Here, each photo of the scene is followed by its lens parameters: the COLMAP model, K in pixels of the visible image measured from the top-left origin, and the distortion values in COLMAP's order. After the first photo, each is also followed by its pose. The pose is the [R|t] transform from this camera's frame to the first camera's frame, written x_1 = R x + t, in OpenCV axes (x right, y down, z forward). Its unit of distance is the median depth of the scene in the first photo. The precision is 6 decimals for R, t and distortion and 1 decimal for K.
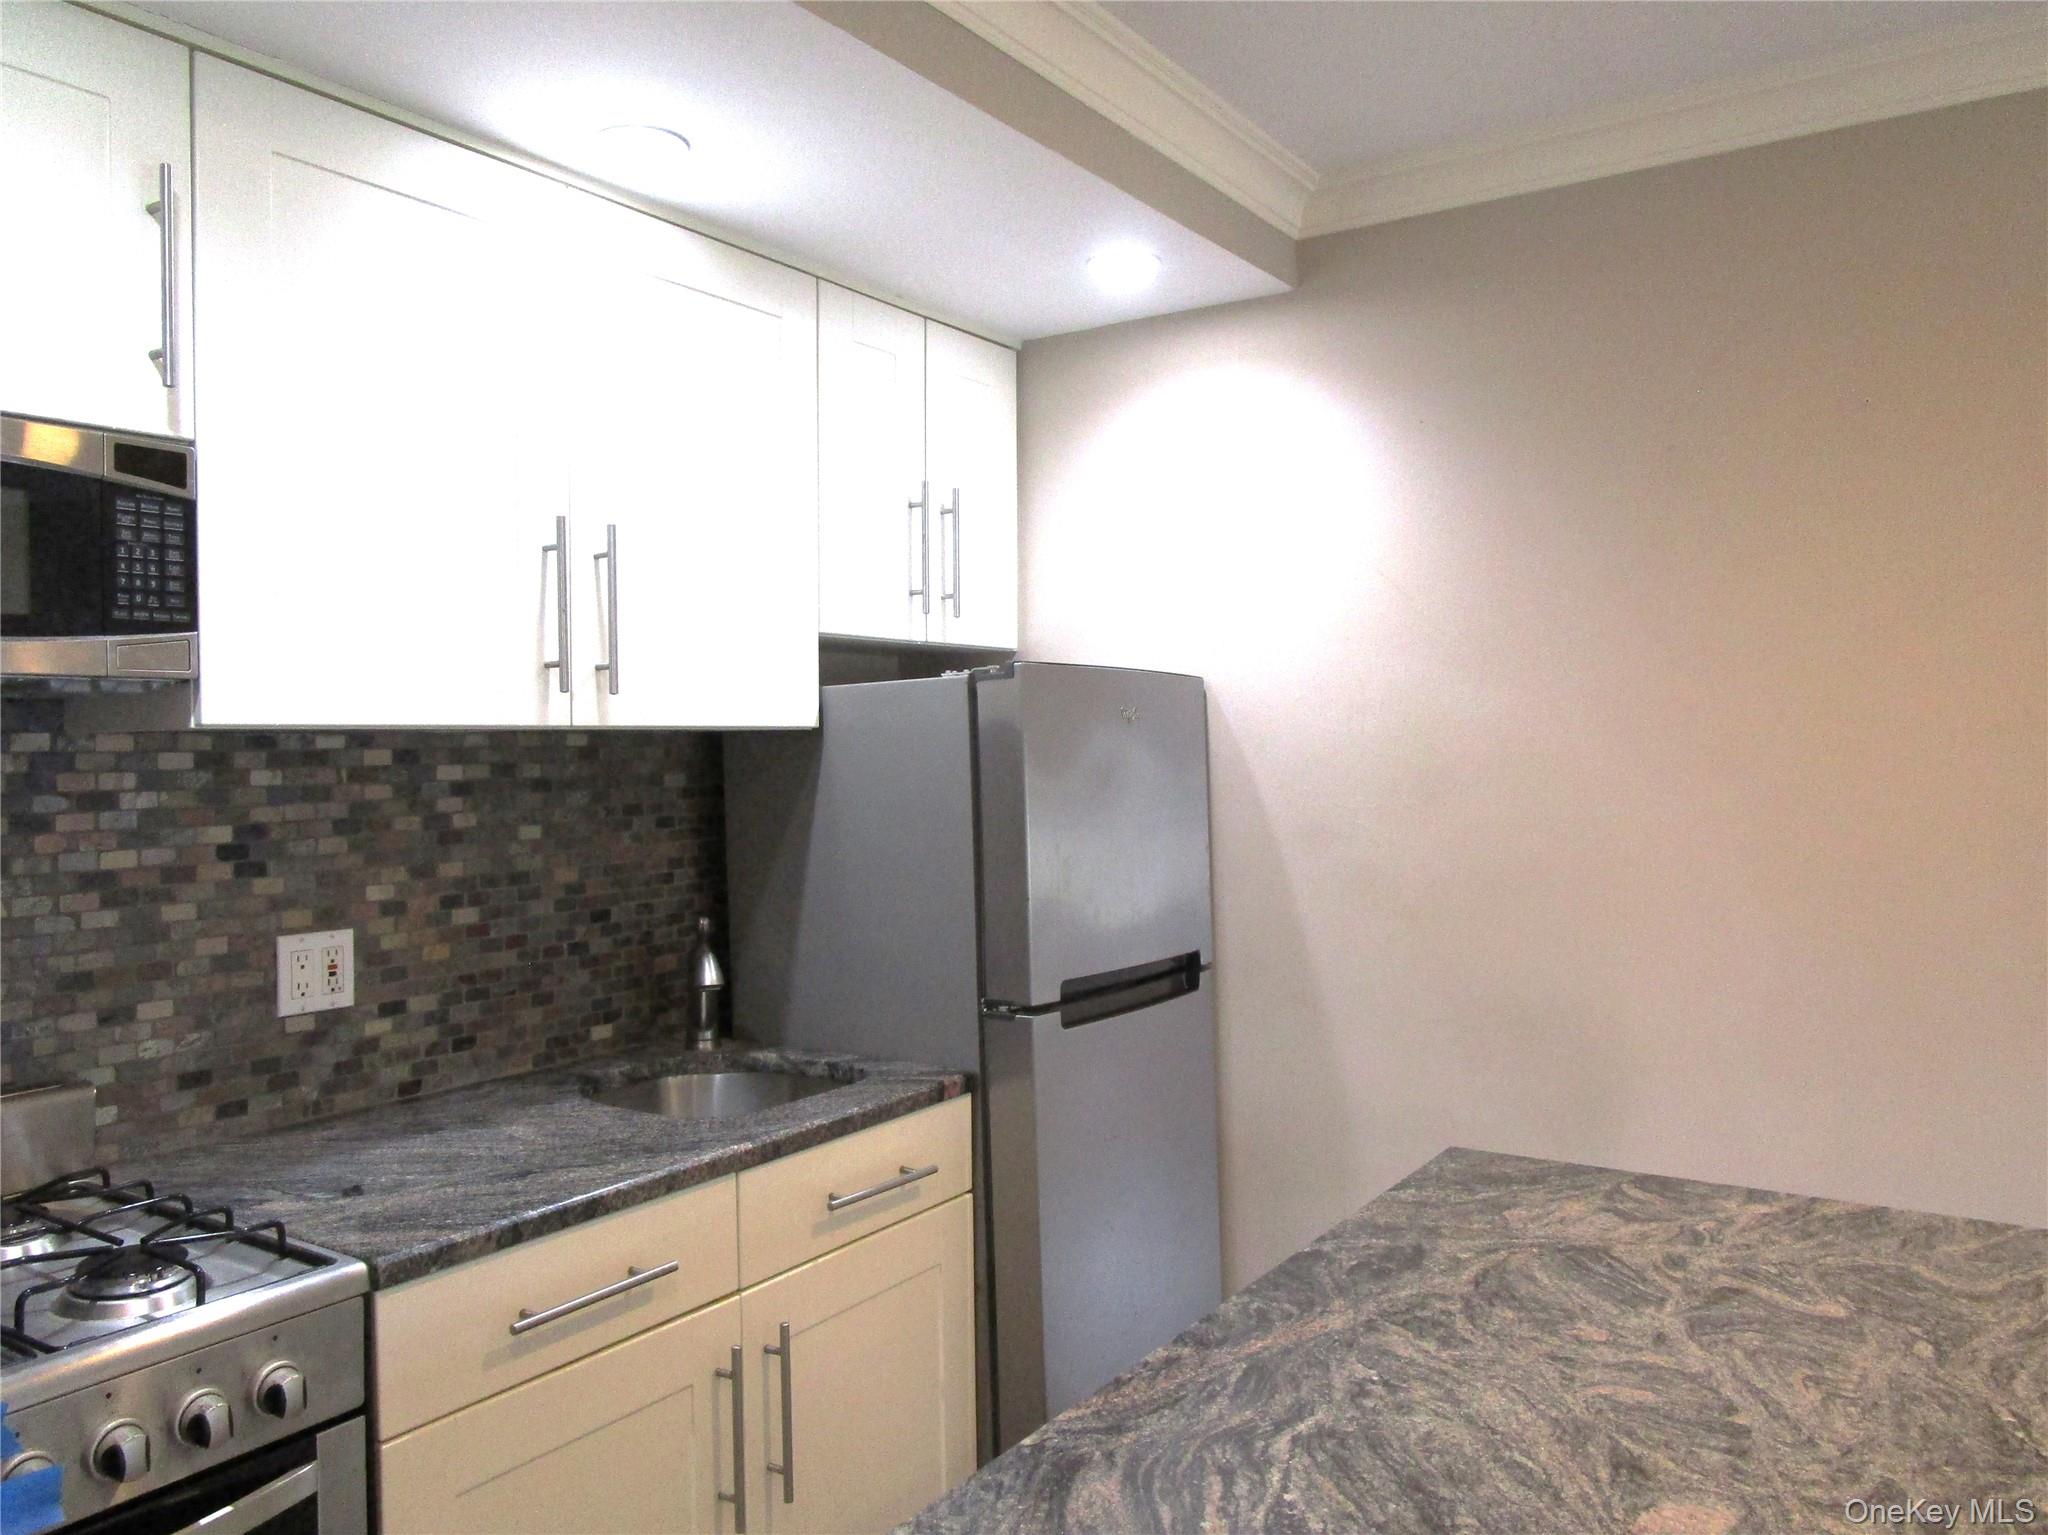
lens RADIAL K [[1545.0, 0, 1035.2], [0, 1545.0, 769.1], [0, 0, 1]] dist [-0.025161, -0.001611]
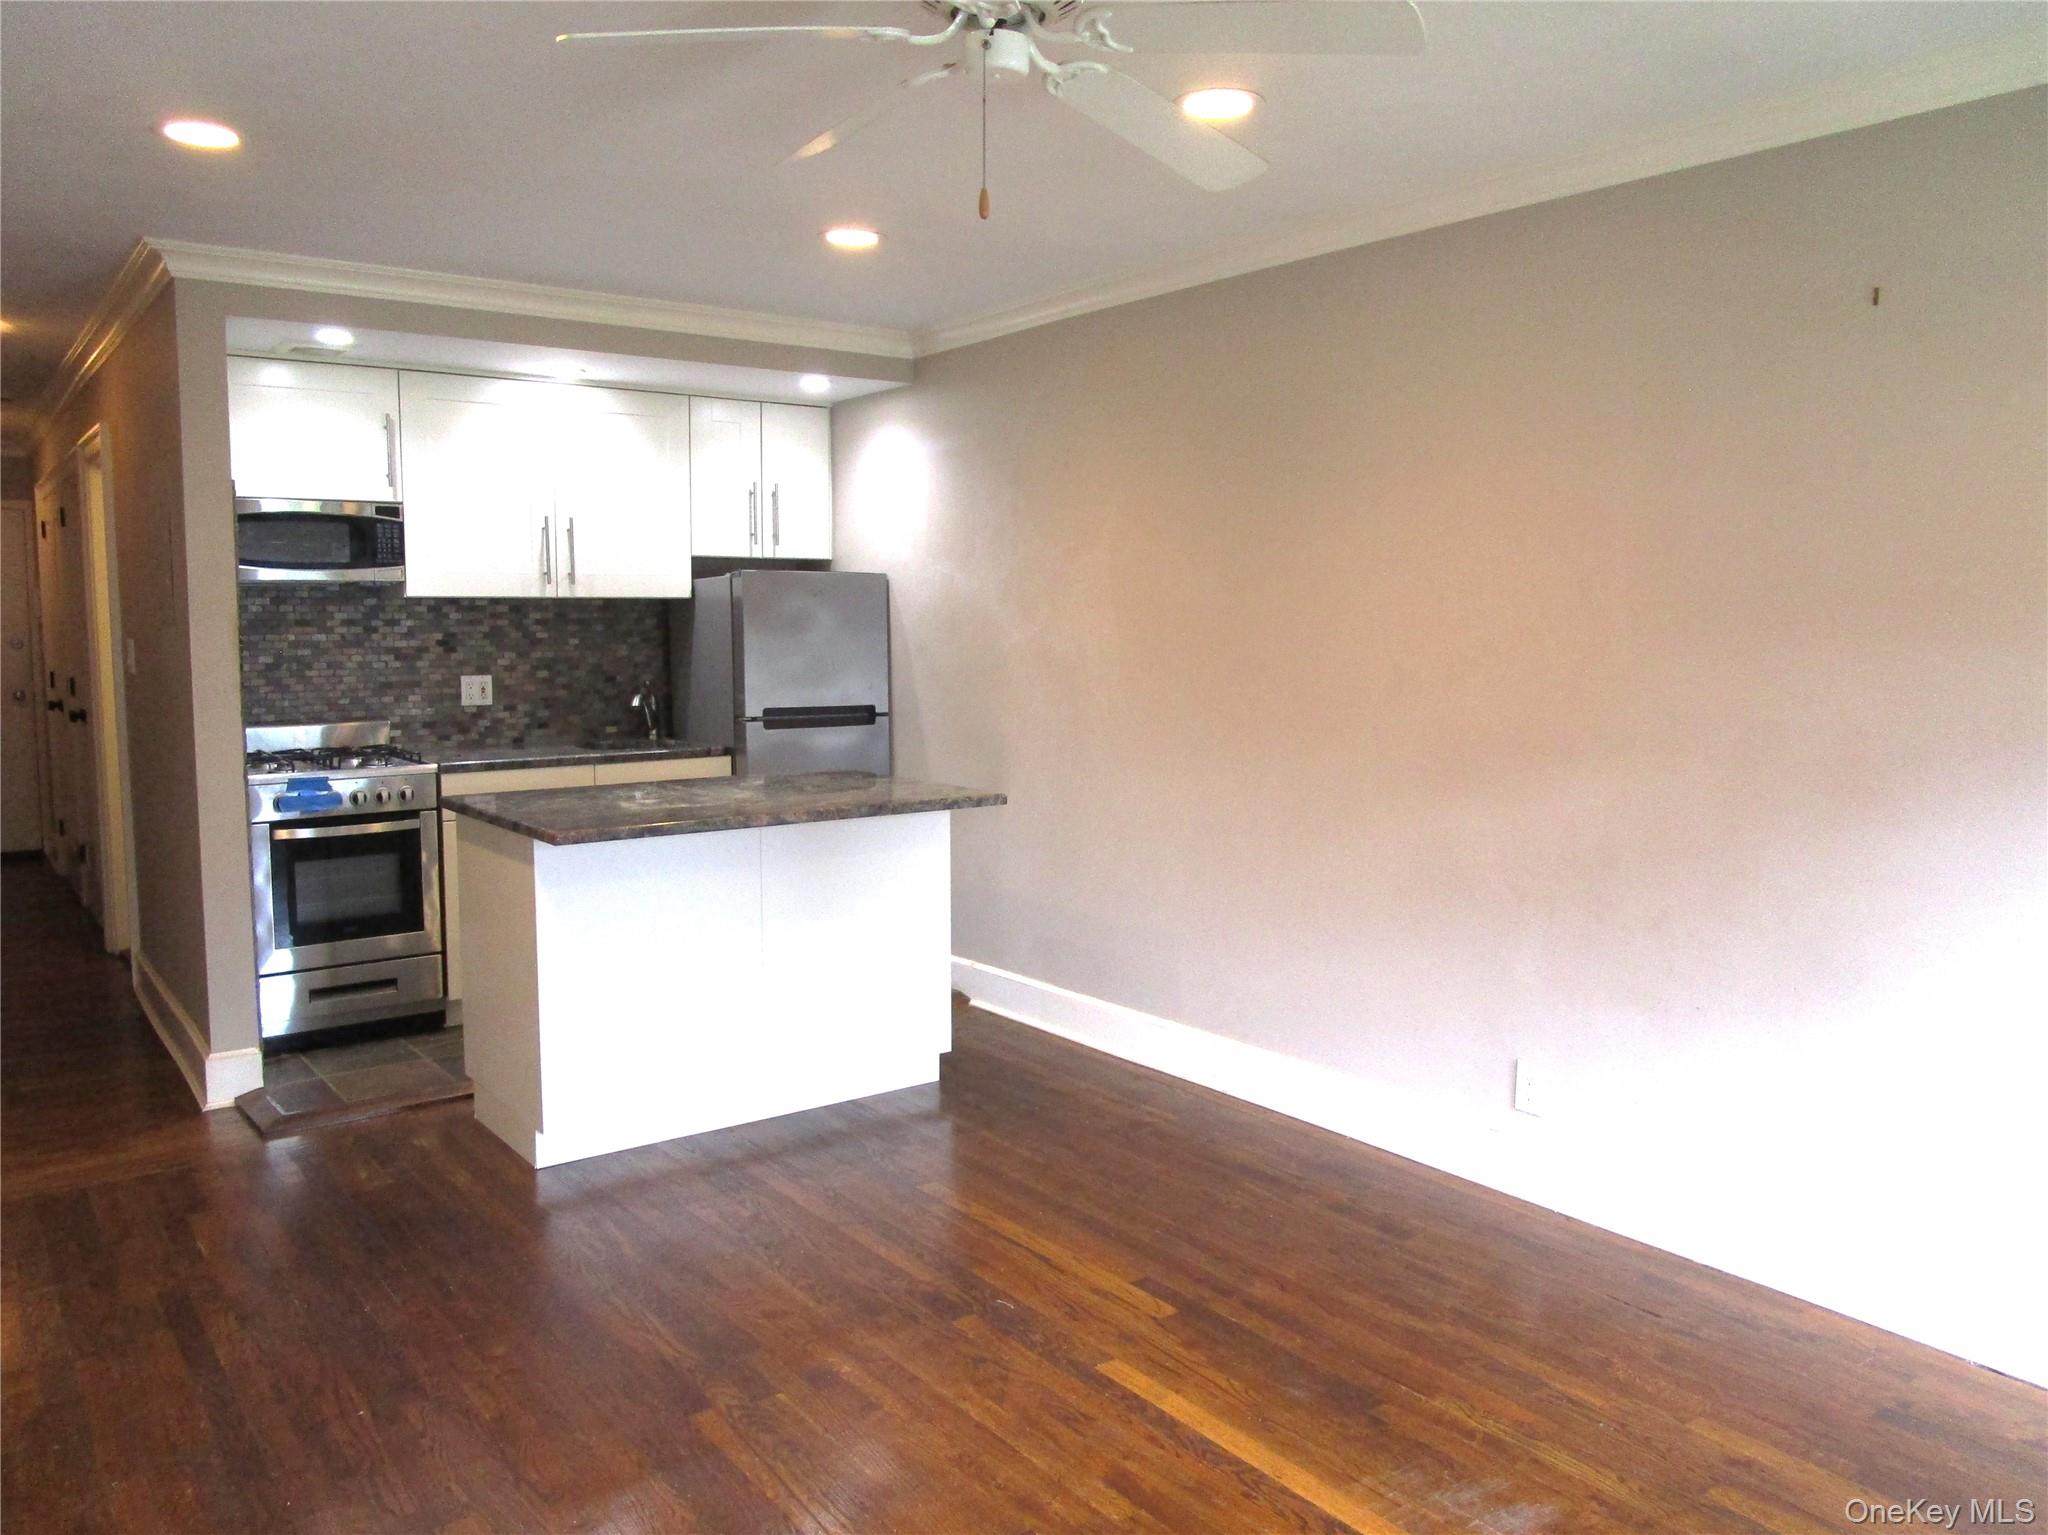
lens RADIAL K [[1520.7, 0, 1024.0], [0, 1520.7, 767.5], [0, 0, 1]] dist [-0.028421, -0.002350]
pose [[0.942458, 0.043839, -0.331437, 1.387065], [-0.015420, 0.996010, 0.087894, 0.022979], [0.333968, -0.077726, 0.939374, -1.228828]]
